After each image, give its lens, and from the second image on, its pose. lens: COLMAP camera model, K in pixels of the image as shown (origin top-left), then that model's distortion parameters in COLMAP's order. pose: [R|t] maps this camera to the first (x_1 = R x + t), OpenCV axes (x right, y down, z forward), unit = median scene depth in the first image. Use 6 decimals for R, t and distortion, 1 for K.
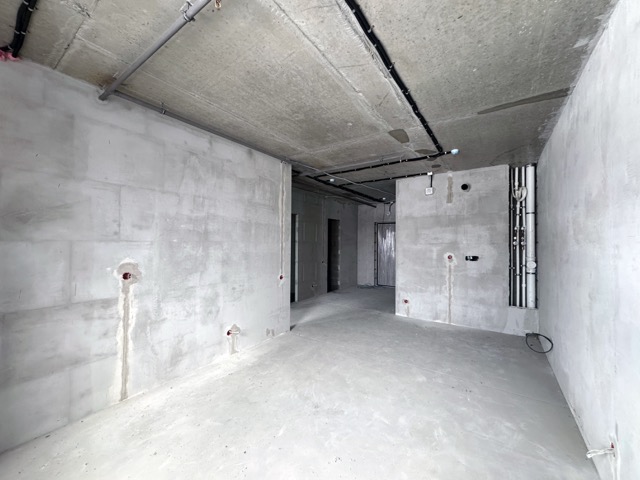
lens RADIAL K [[256.1, 0, 320.8], [0, 256.1, 240.0], [0, 0, 1]] dist [0.000980, 0.001083]
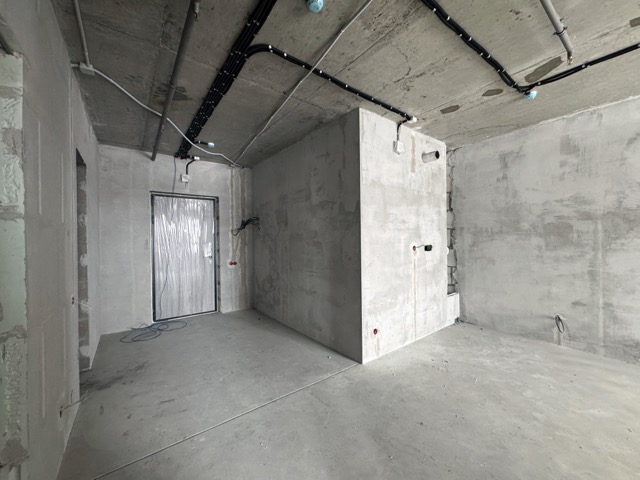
lens RADIAL K [[256.1, 0, 320.6], [0, 256.1, 239.2], [0, 0, 1]] dist [0.000980, 0.001083]
pose [[0.316685, -0.015807, 0.948399, -0.258985], [0.007439, 0.999872, 0.014181, 0.029814], [-0.948502, 0.002565, 0.316762, 1.012414]]
